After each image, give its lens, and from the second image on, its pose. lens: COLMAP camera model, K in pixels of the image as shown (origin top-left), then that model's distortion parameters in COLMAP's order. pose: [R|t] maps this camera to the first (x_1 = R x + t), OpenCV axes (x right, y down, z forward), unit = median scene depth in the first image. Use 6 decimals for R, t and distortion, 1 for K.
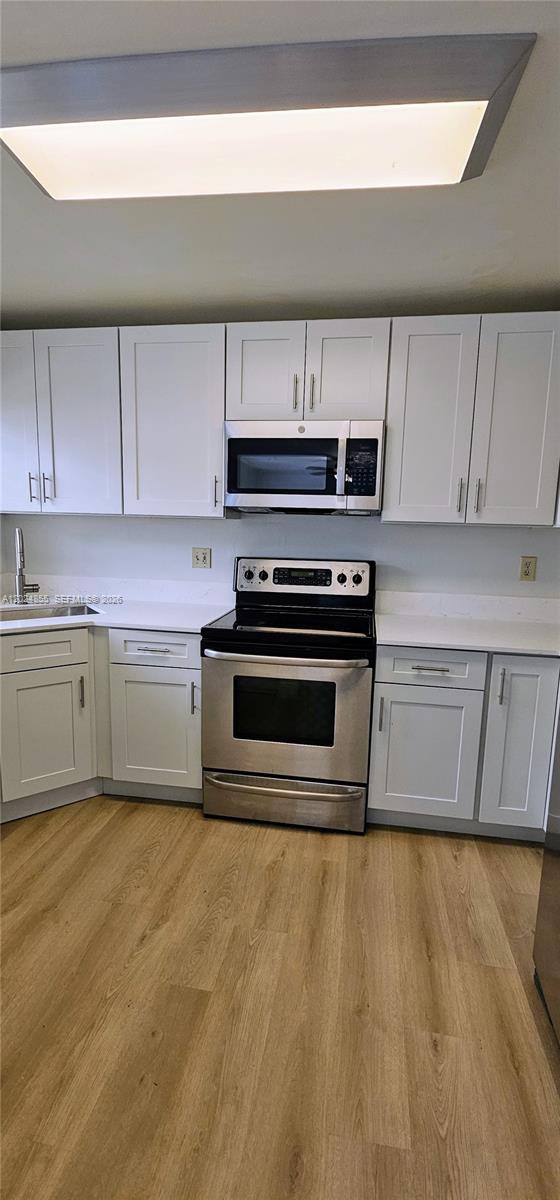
lens RADIAL K [[493.8, 0, 287.3], [0, 493.8, 596.4], [0, 0, 1]] dist [0.003983, -0.002794]
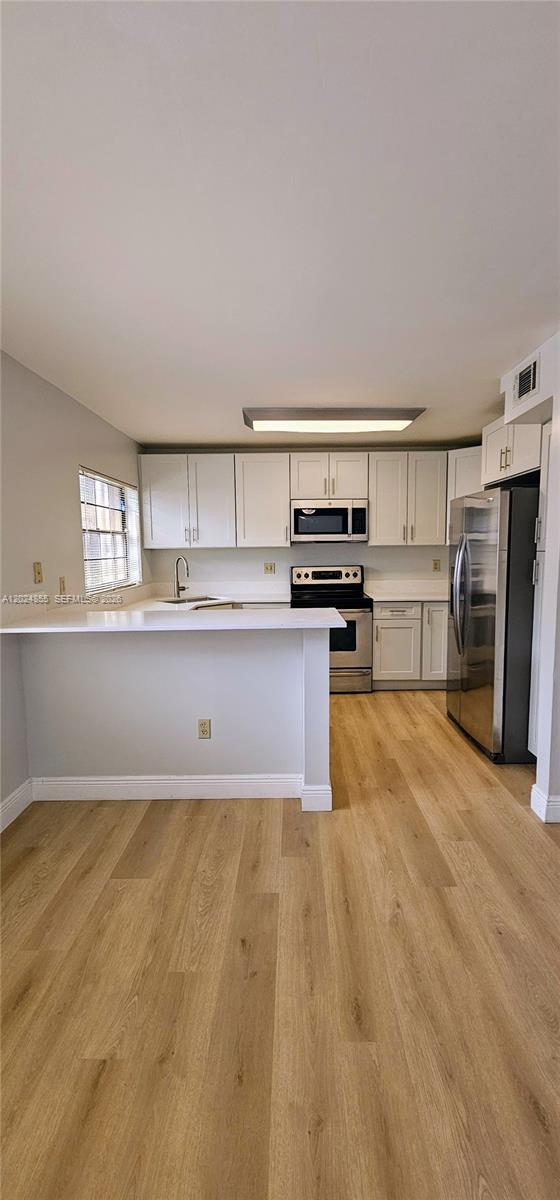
lens RADIAL K [[493.8, 0, 289.3], [0, 493.8, 595.3], [0, 0, 1]] dist [0.003983, -0.002794]
pose [[0.987290, -0.052333, 0.150068, -0.486771], [0.058398, 0.997633, -0.036294, 0.119537], [-0.147814, 0.044596, 0.988009, -1.056522]]
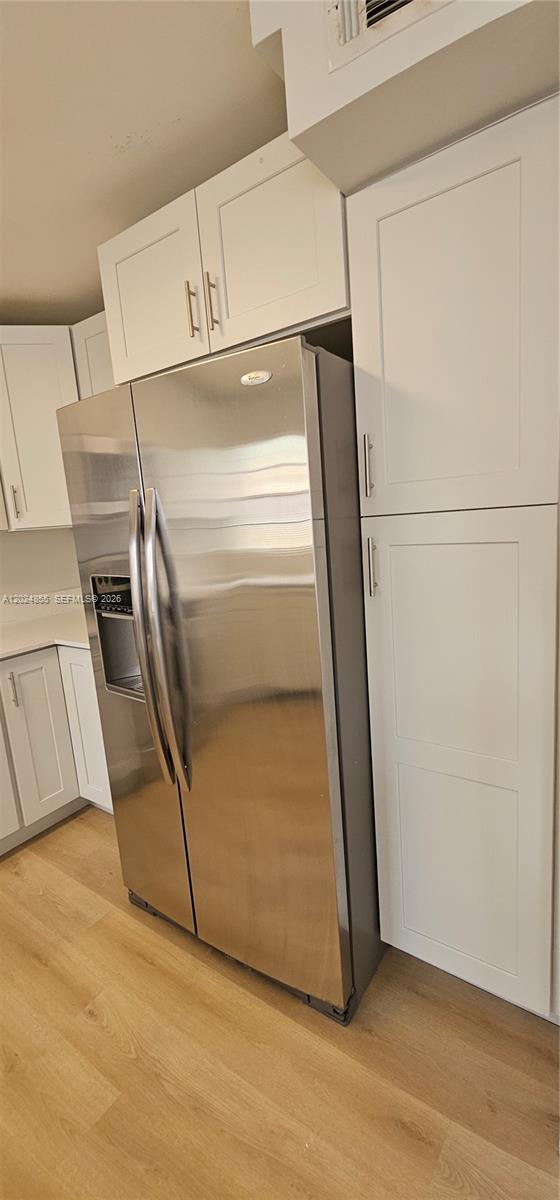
lens RADIAL K [[493.8, 0, 291.8], [0, 493.8, 591.9], [0, 0, 1]] dist [0.003983, -0.002794]
pose [[0.423545, -0.202577, 0.882934, -0.168308], [0.213477, 0.969545, 0.120044, -0.012955], [-0.880362, 0.137642, 0.453892, -0.001019]]
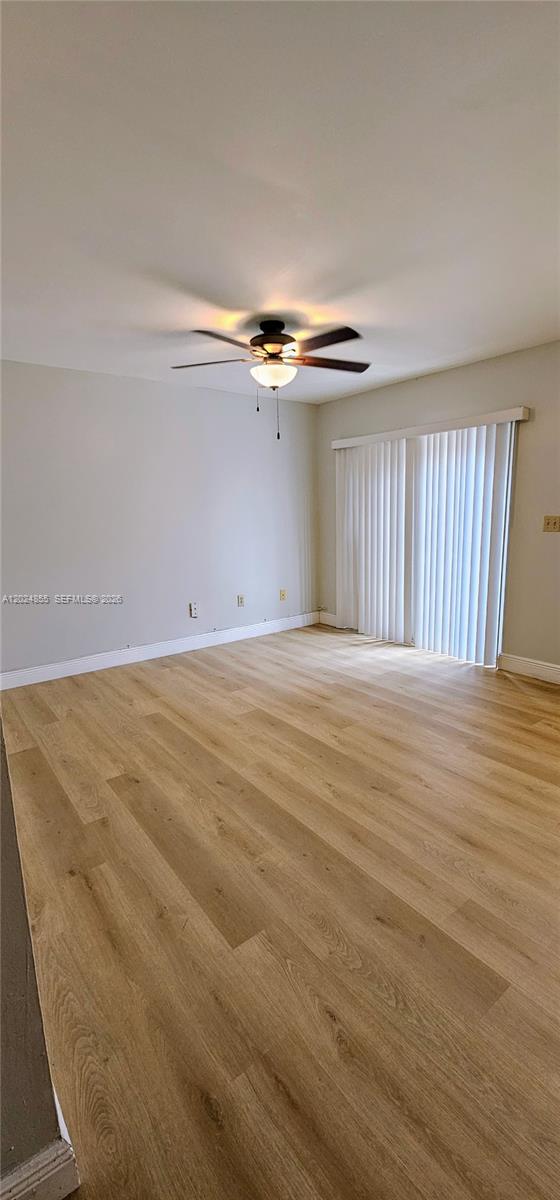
lens RADIAL K [[493.8, 0, 292.4], [0, 493.8, 598.0], [0, 0, 1]] dist [0.003983, -0.002794]
pose [[-0.681295, 0.119282, -0.722225, 0.649056], [-0.102809, 0.961263, 0.255743, 0.075991], [0.724754, 0.248487, -0.642640, -0.290284]]
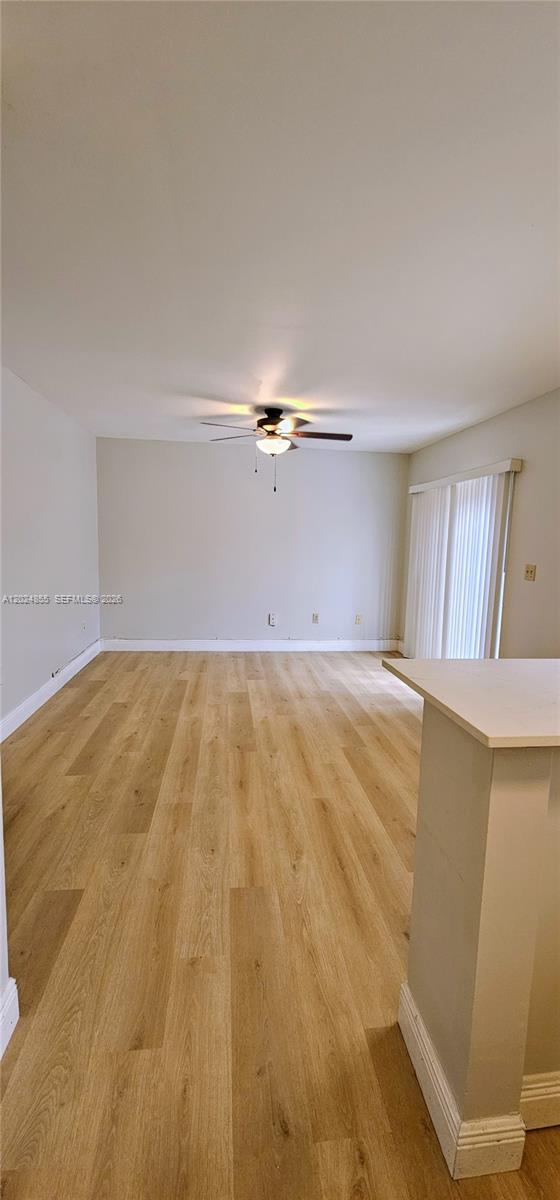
lens RADIAL K [[493.8, 0, 286.7], [0, 493.8, 594.7], [0, 0, 1]] dist [0.003983, -0.002794]
pose [[-0.958349, -0.023948, -0.284594, 0.095402], [-0.095735, 0.965764, 0.241112, -0.072797], [0.269076, 0.258315, -0.927832, 0.527632]]
